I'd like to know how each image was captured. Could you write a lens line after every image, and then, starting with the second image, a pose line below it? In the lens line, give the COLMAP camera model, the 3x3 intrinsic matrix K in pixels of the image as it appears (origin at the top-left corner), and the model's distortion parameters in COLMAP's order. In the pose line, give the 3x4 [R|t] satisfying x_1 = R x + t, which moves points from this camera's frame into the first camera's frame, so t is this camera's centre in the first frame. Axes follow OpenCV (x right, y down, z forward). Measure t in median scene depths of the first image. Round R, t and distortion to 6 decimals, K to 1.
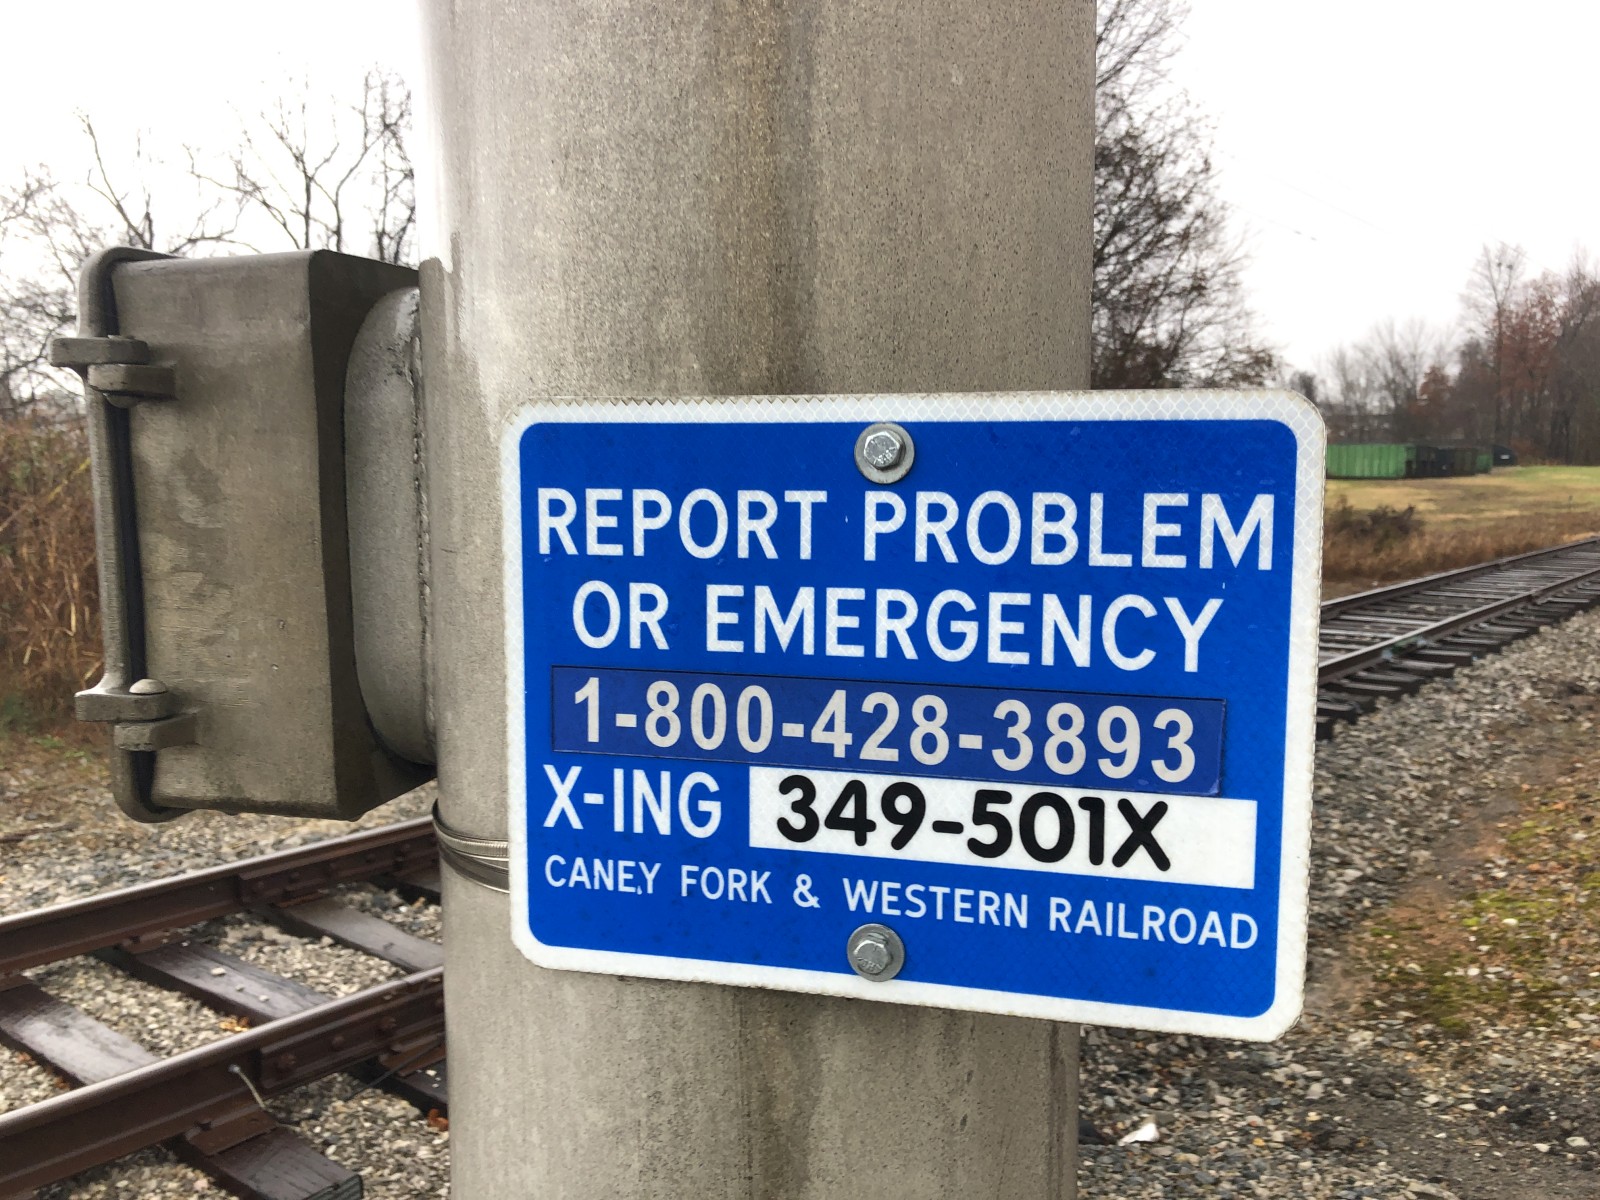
lens RADIAL K [[1319.5, 0, 798.8], [0, 1319.5, 560.3], [0, 0, 1]] dist [0.035801, -0.032759]
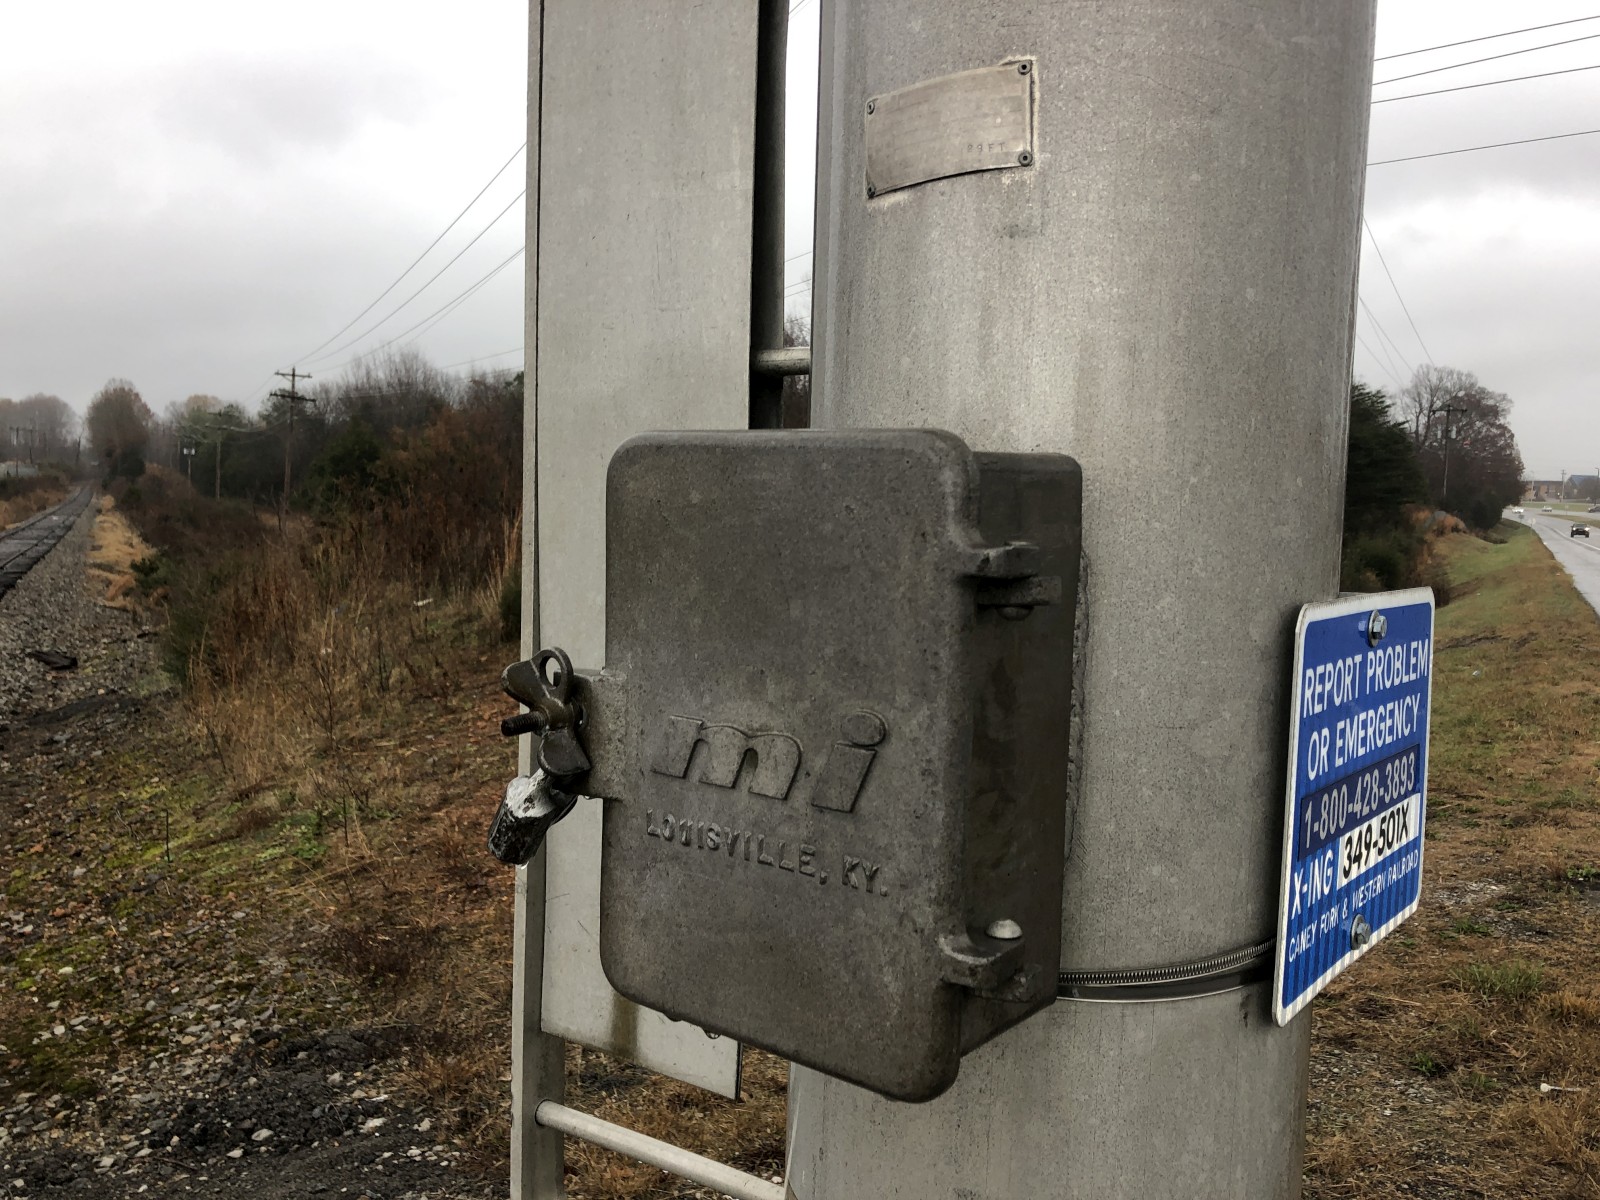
lens RADIAL K [[1319.5, 0, 798.1], [0, 1319.5, 583.0], [0, 0, 1]] dist [0.035801, -0.032759]
pose [[0.395980, -0.040023, 0.917386, -0.163286], [0.045264, 0.998686, 0.024032, -0.019804], [-0.917143, 0.032008, 0.397272, 0.092632]]
